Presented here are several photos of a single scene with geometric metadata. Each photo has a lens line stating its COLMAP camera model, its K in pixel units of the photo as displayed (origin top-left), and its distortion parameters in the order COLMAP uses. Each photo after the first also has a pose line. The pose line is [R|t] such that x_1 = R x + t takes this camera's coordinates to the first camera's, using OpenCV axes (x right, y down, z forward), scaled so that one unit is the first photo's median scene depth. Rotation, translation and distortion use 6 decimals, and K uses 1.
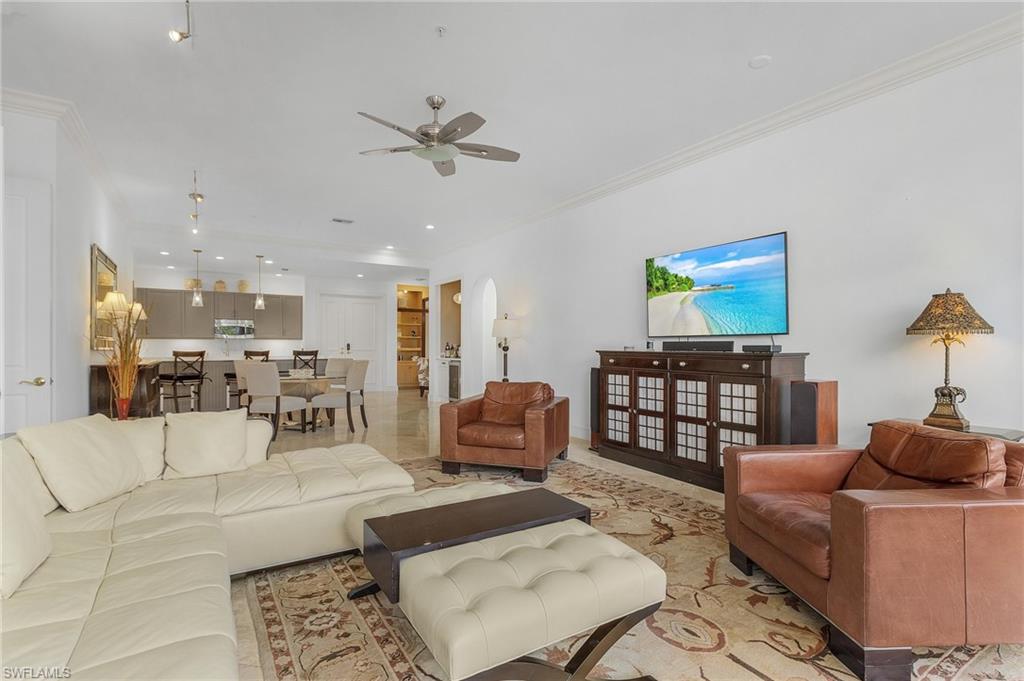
lens RADIAL K [[487.3, 0, 509.9], [0, 487.3, 355.1], [0, 0, 1]] dist [0.000222, -0.000057]
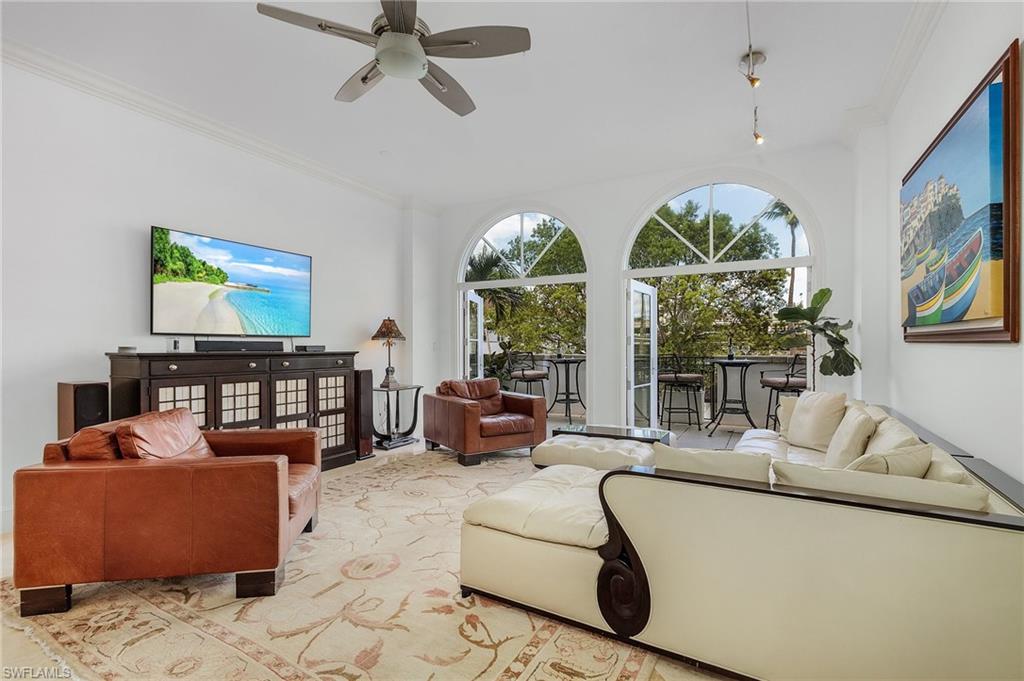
lens RADIAL K [[478.0, 0, 511.3], [0, 478.0, 355.9], [0, 0, 1]] dist [0.001966, -0.000457]
pose [[-0.479482, -0.029370, 0.877060, -0.690475], [0.007635, 0.999262, 0.037636, -0.031259], [-0.877519, 0.024742, -0.478904, 0.997055]]
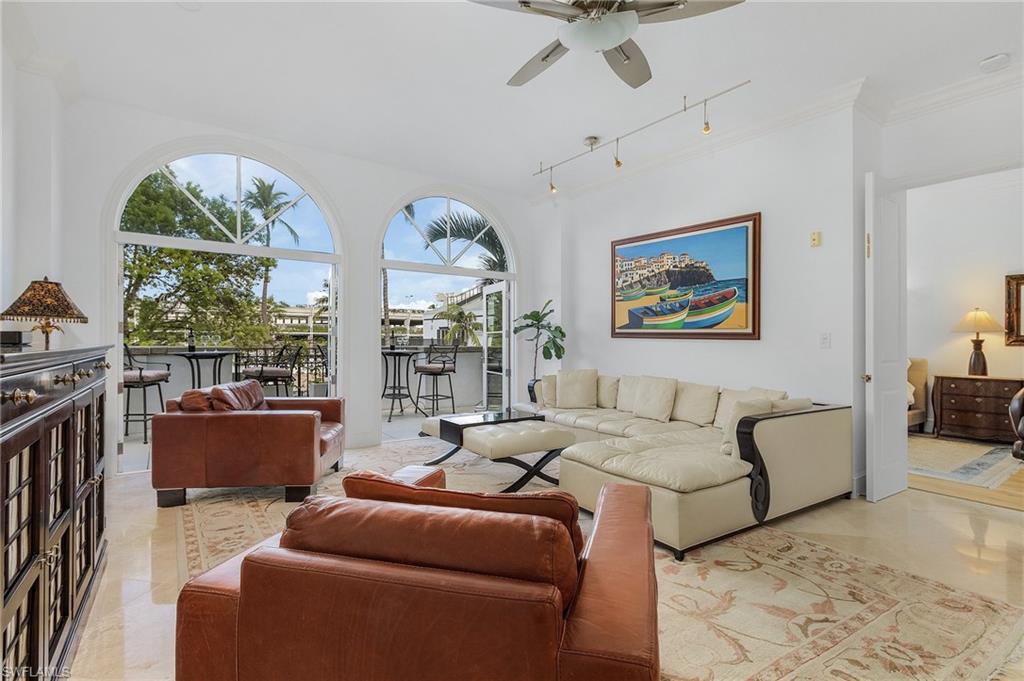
lens RADIAL K [[482.5, 0, 505.6], [0, 482.5, 340.9], [0, 0, 1]] dist [0.004150, 0.000031]
pose [[-0.998962, -0.022209, -0.039778, -0.008234], [-0.022928, 0.999580, 0.017707, -0.027421], [0.039368, 0.018601, -0.999052, 1.363081]]
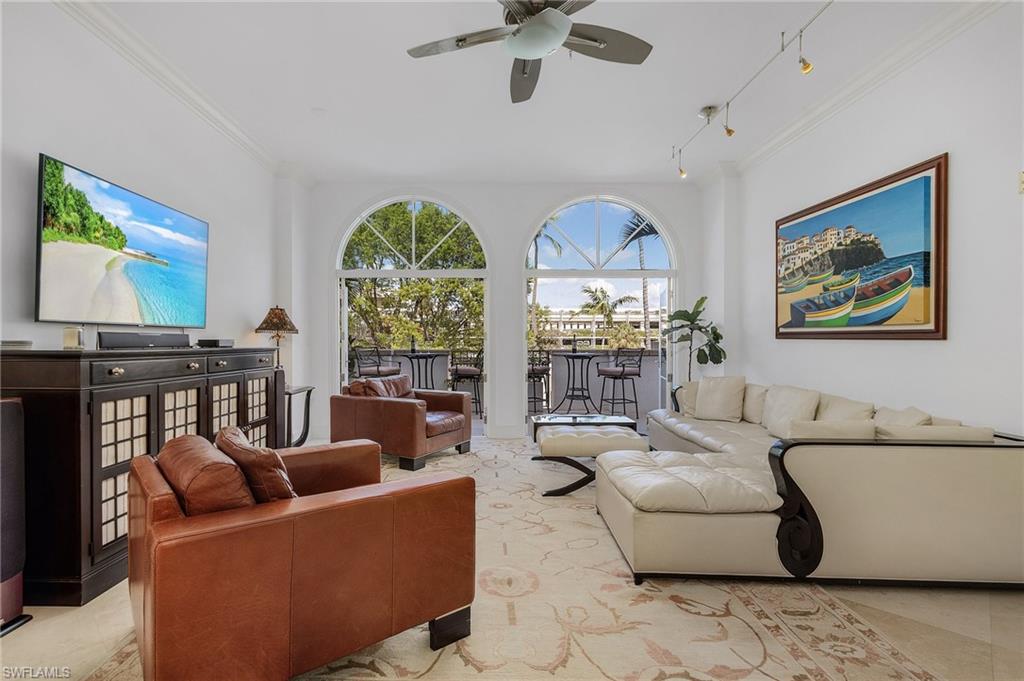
lens RADIAL K [[486.9, 0, 485.1], [0, 486.9, 351.5], [0, 0, 1]] dist [0.002125, -0.000507]
pose [[-0.837467, -0.025750, 0.545882, -0.382503], [-0.004289, 0.999168, 0.040552, -0.032205], [-0.546472, 0.031620, -0.836880, 1.324178]]
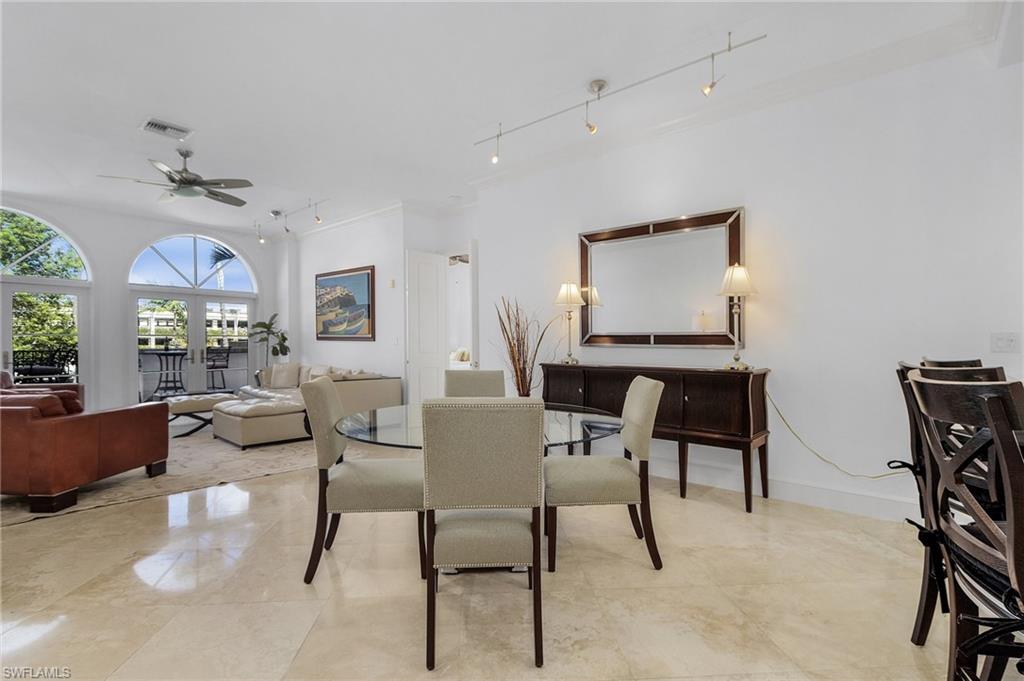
lens RADIAL K [[482.5, 0, 505.6], [0, 482.5, 340.9], [0, 0, 1]] dist [0.004150, 0.000031]
pose [[-0.961492, -0.014462, -0.274453, -0.522394], [-0.017762, 0.999797, 0.009541, -0.047615], [0.274259, 0.014049, -0.961553, 2.083816]]
